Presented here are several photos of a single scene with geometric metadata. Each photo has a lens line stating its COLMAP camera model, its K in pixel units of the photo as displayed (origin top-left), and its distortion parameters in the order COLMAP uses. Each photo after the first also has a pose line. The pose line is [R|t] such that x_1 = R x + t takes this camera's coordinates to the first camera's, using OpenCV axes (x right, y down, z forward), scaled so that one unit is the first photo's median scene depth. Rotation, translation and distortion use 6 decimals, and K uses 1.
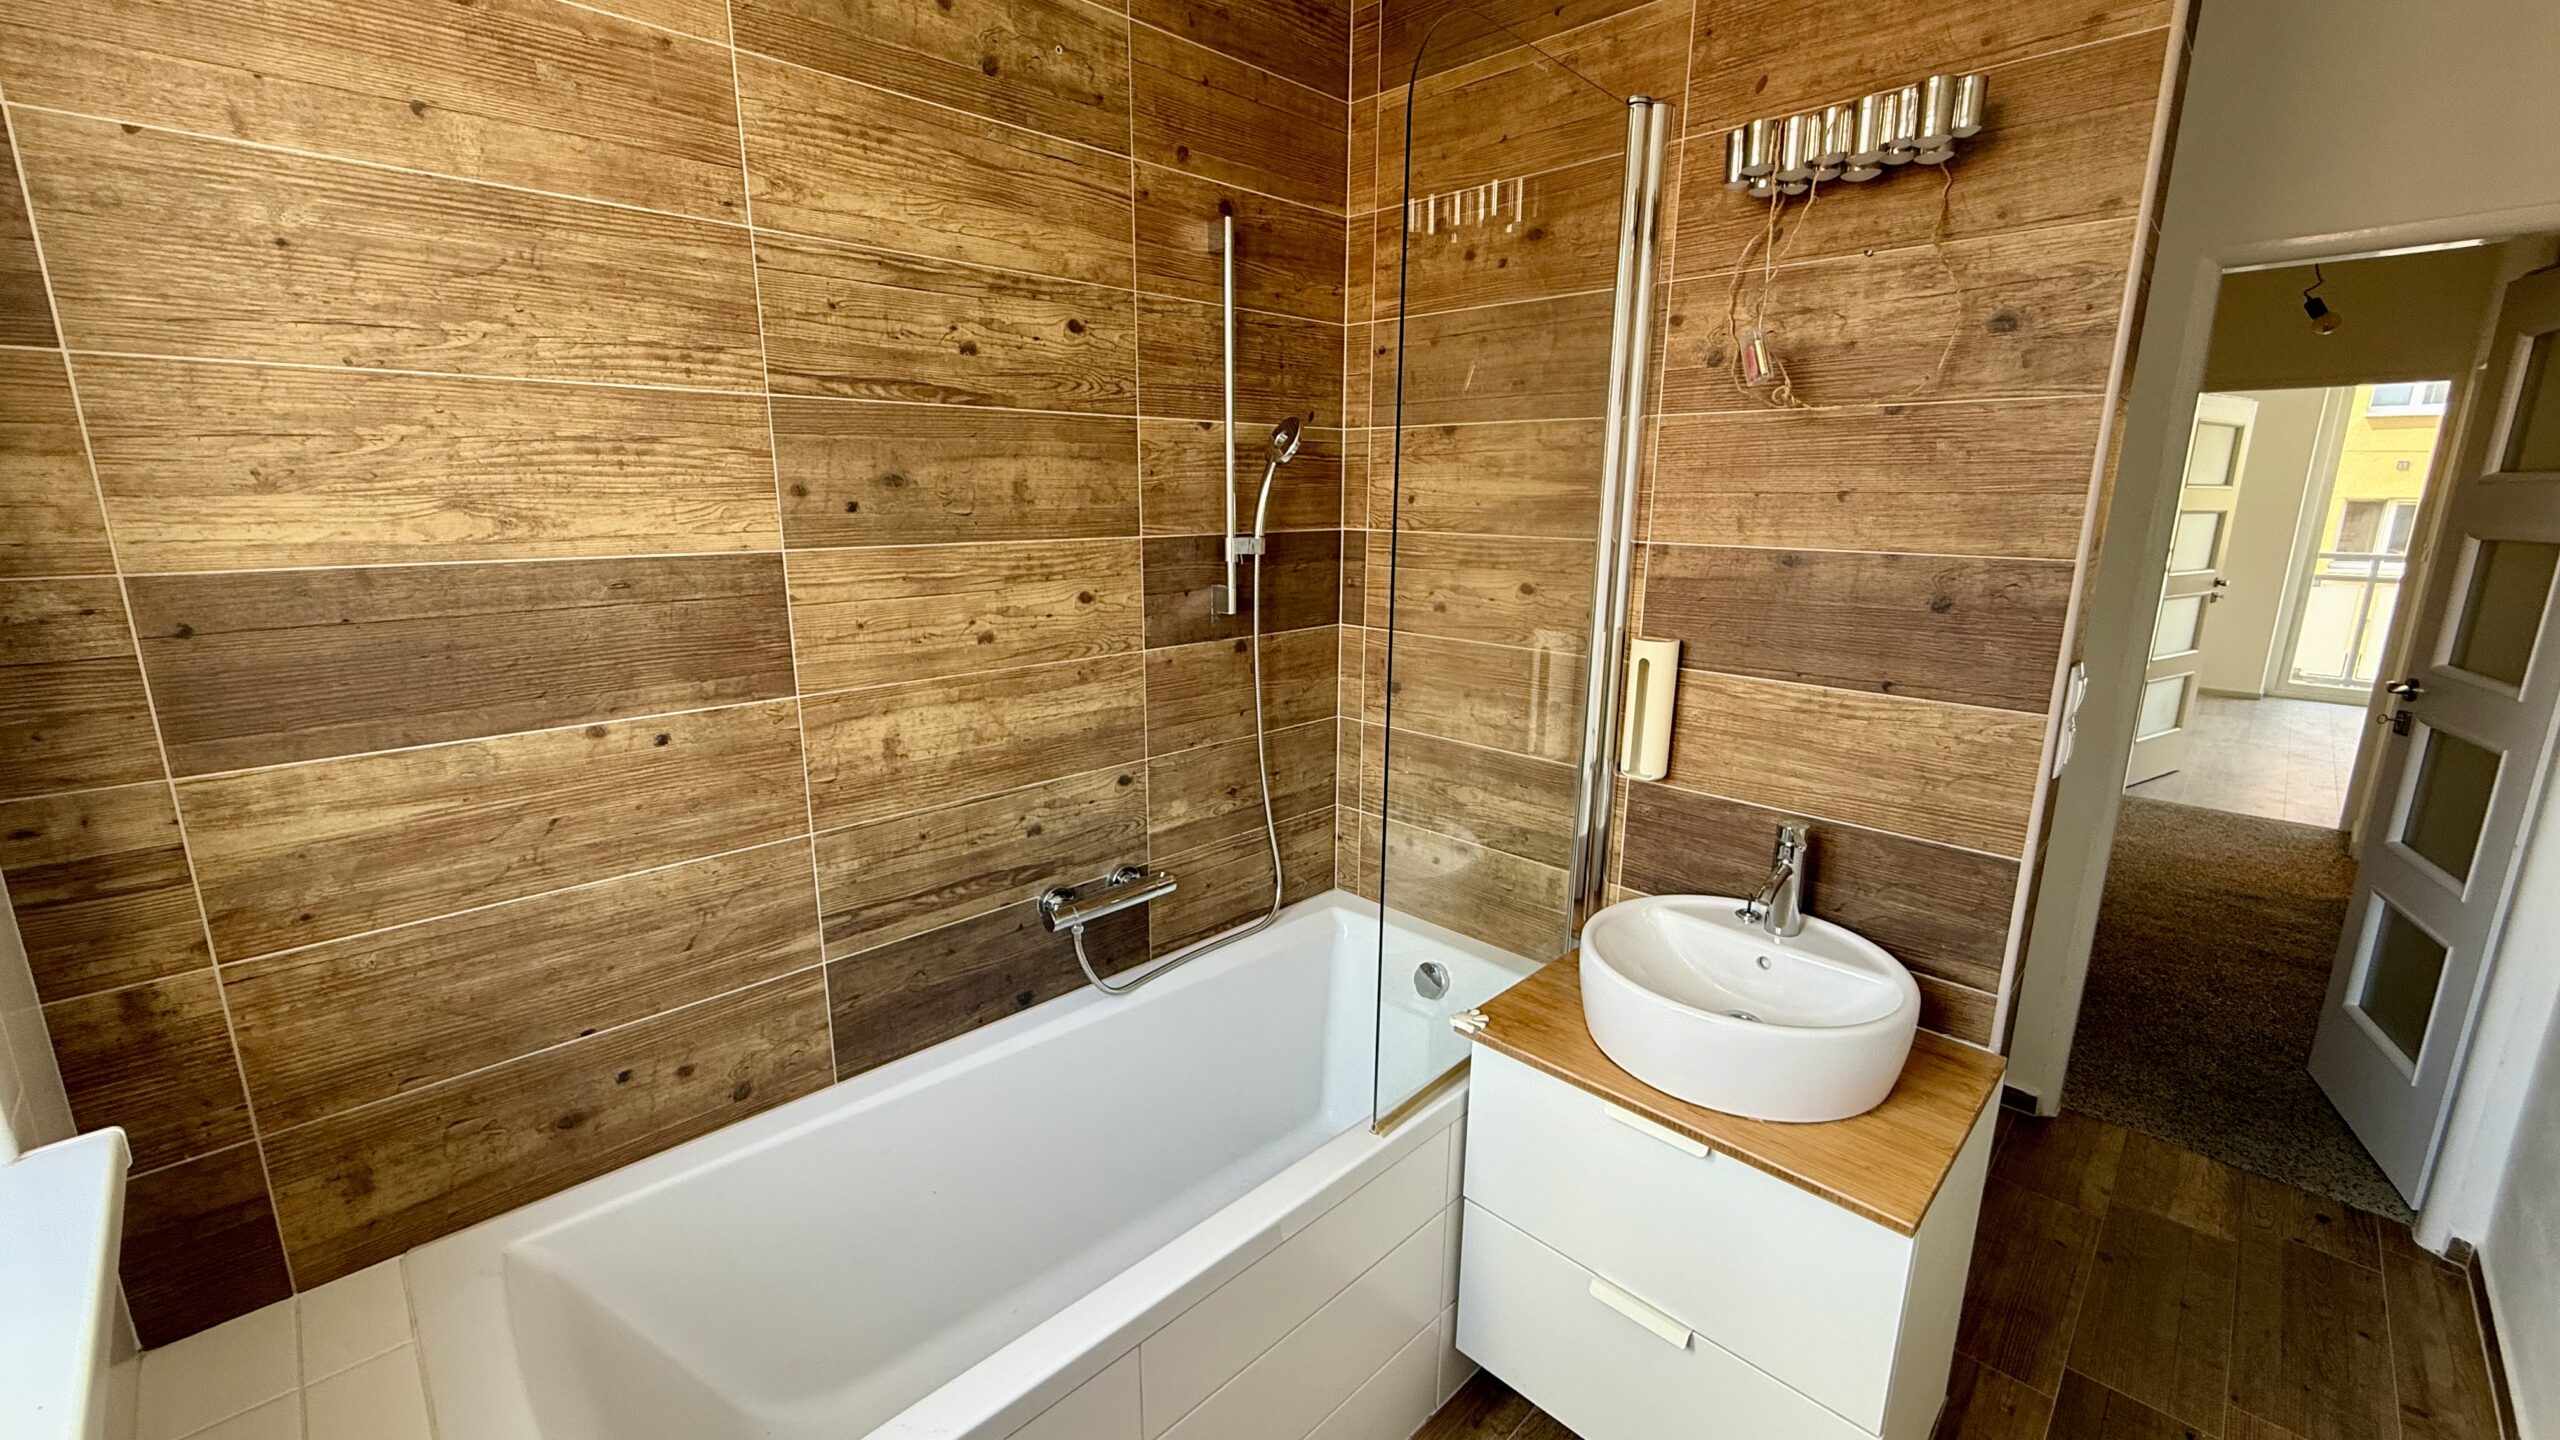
lens RADIAL K [[1021.8, 0, 1272.5], [0, 1021.8, 718.3], [0, 0, 1]] dist [0.002333, -0.000399]
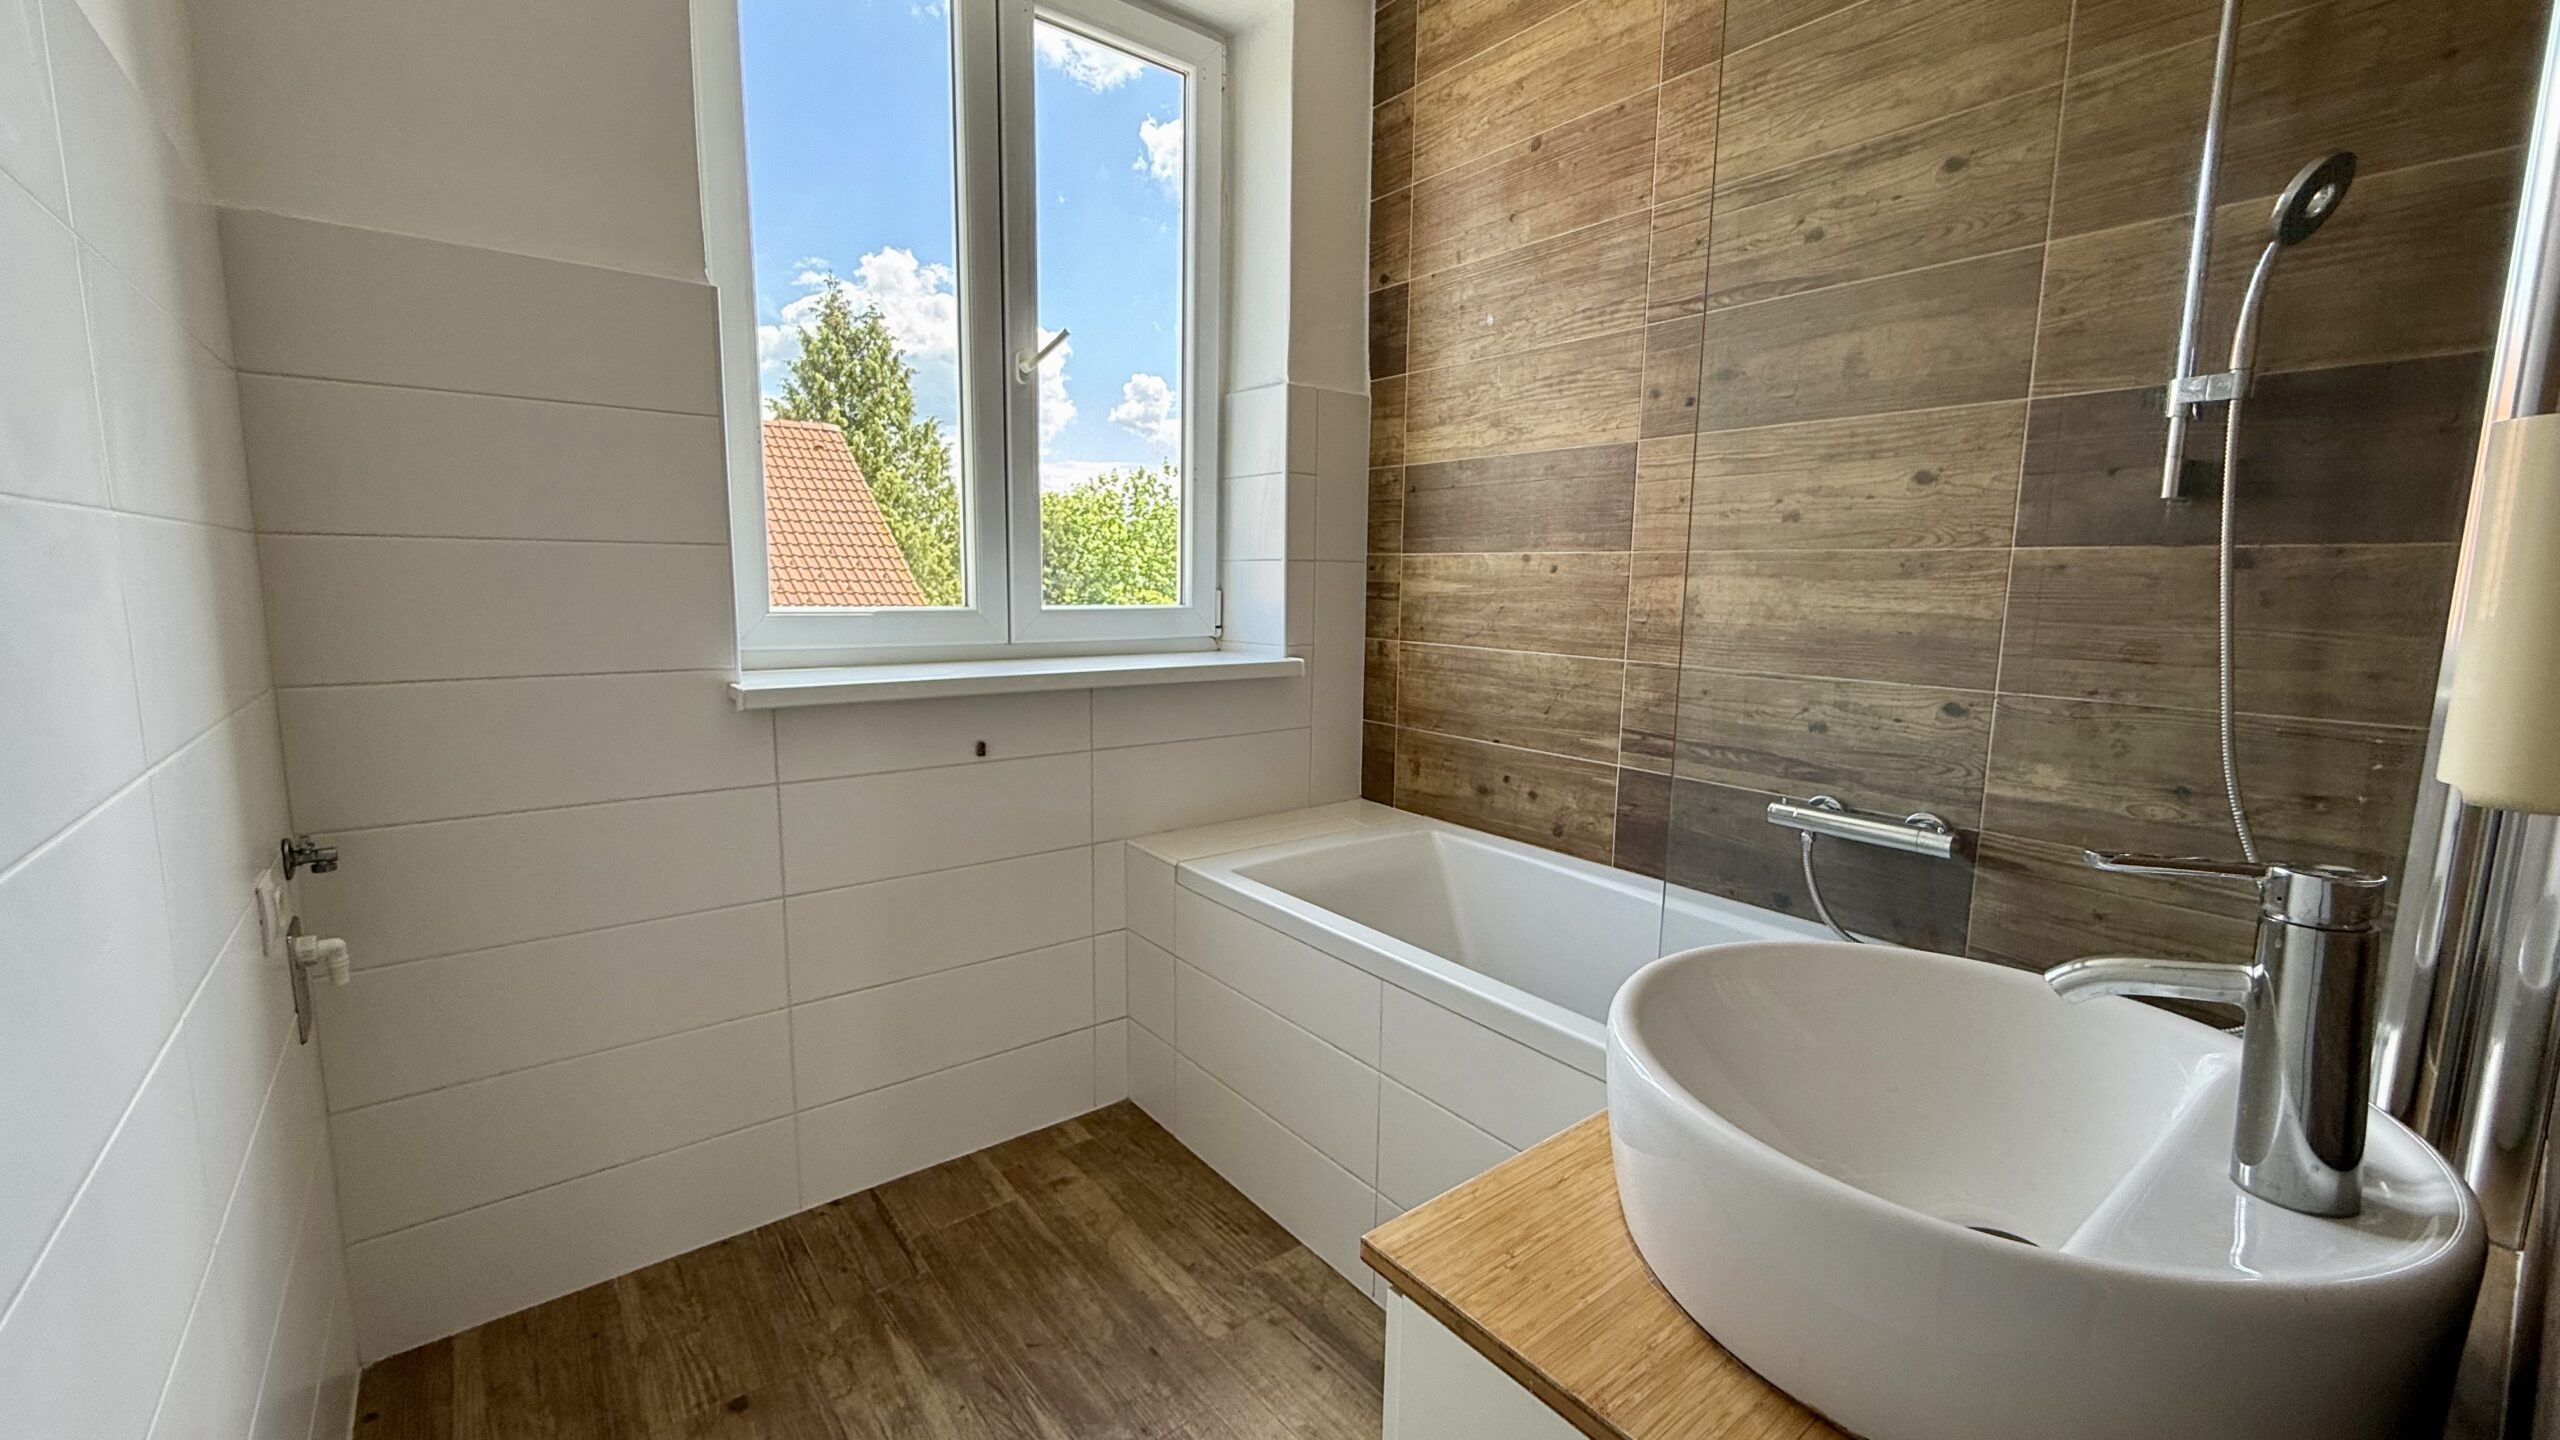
lens RADIAL K [[1021.8, 0, 1272.5], [0, 1021.8, 718.3], [0, 0, 1]] dist [0.002333, -0.000399]
pose [[-0.122356, 0.130240, -0.983904, 0.880909], [-0.236466, 0.958978, 0.156347, 0.084282], [0.963905, 0.251790, -0.086539, 0.679872]]
